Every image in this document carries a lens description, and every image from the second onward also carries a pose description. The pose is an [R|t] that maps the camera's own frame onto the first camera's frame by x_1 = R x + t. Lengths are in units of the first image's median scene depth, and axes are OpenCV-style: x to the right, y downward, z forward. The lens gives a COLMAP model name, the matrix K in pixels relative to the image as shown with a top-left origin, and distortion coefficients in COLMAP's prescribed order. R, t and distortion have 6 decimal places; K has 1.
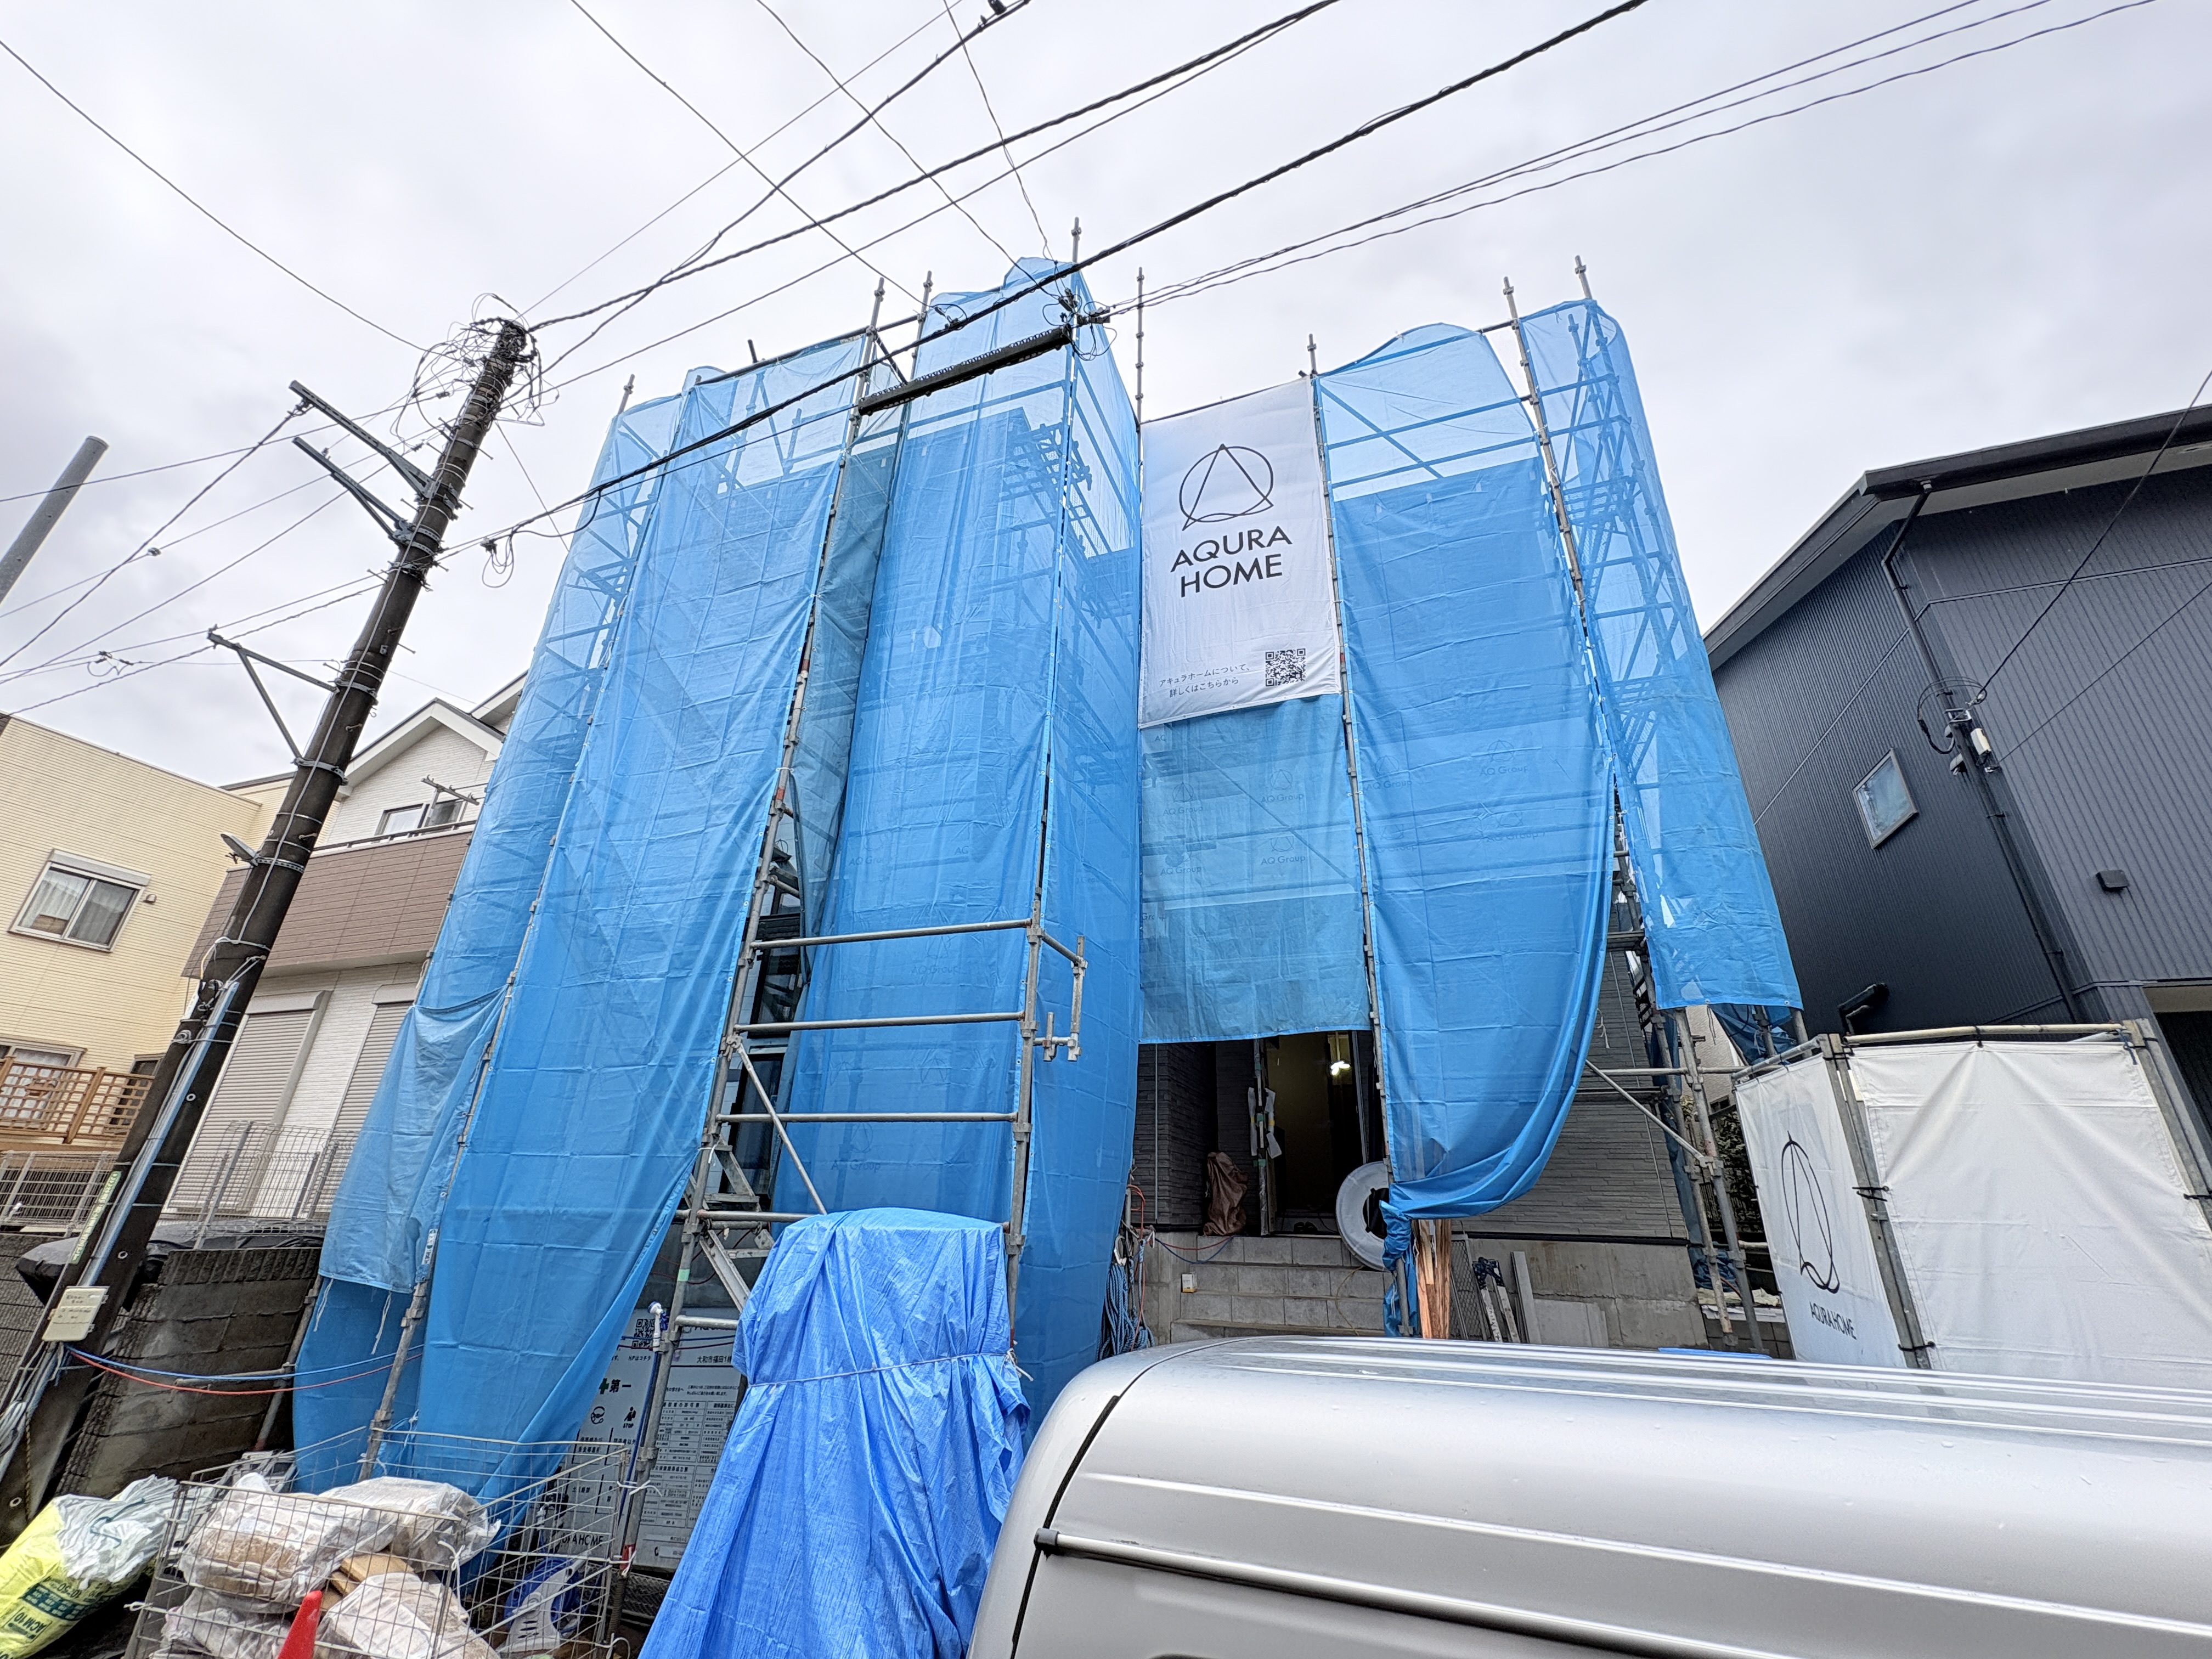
lens RADIAL K [[881.5, 0, 1108.3], [0, 881.5, 832.9], [0, 0, 1]] dist [0.001654, -0.000538]
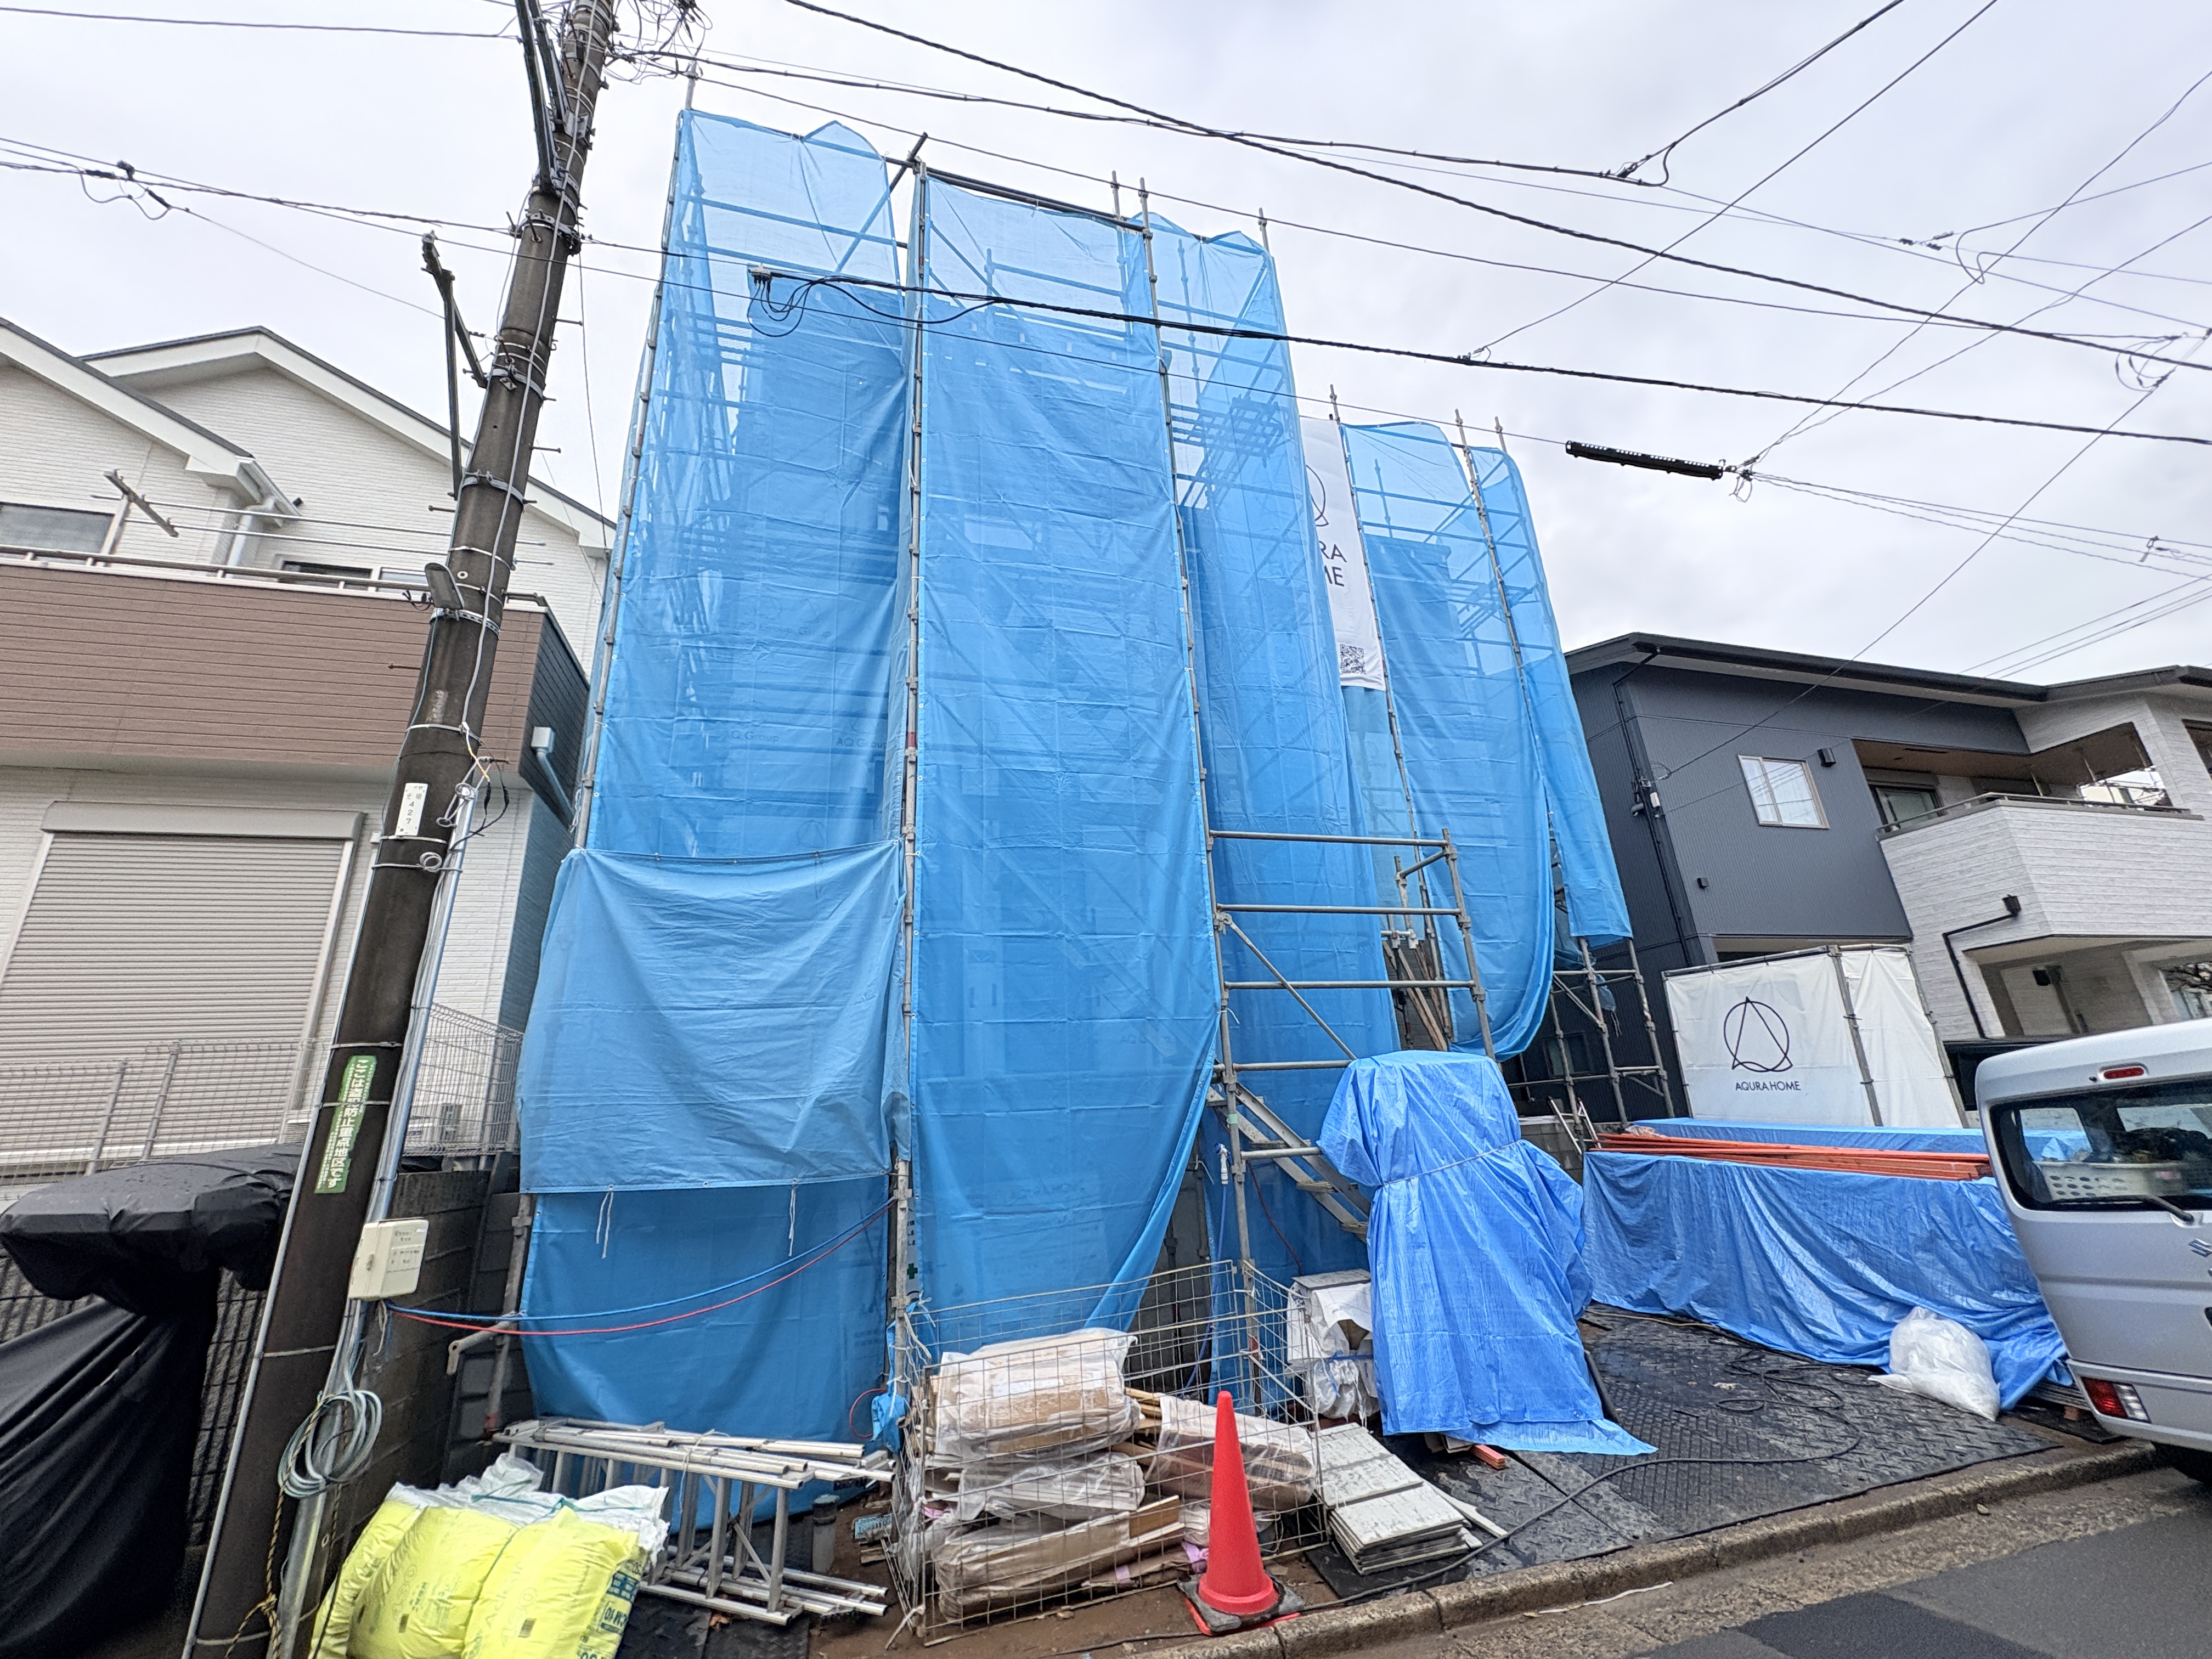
lens RADIAL K [[884.1, 0, 1105.1], [0, 884.1, 833.5], [0, 0, 1]] dist [0.000211, 0.000143]
pose [[0.810227, 0.118888, 0.573932, -1.001458], [-0.160935, 0.986702, 0.022803, 0.110050], [-0.563588, -0.110841, 0.818586, 0.161432]]
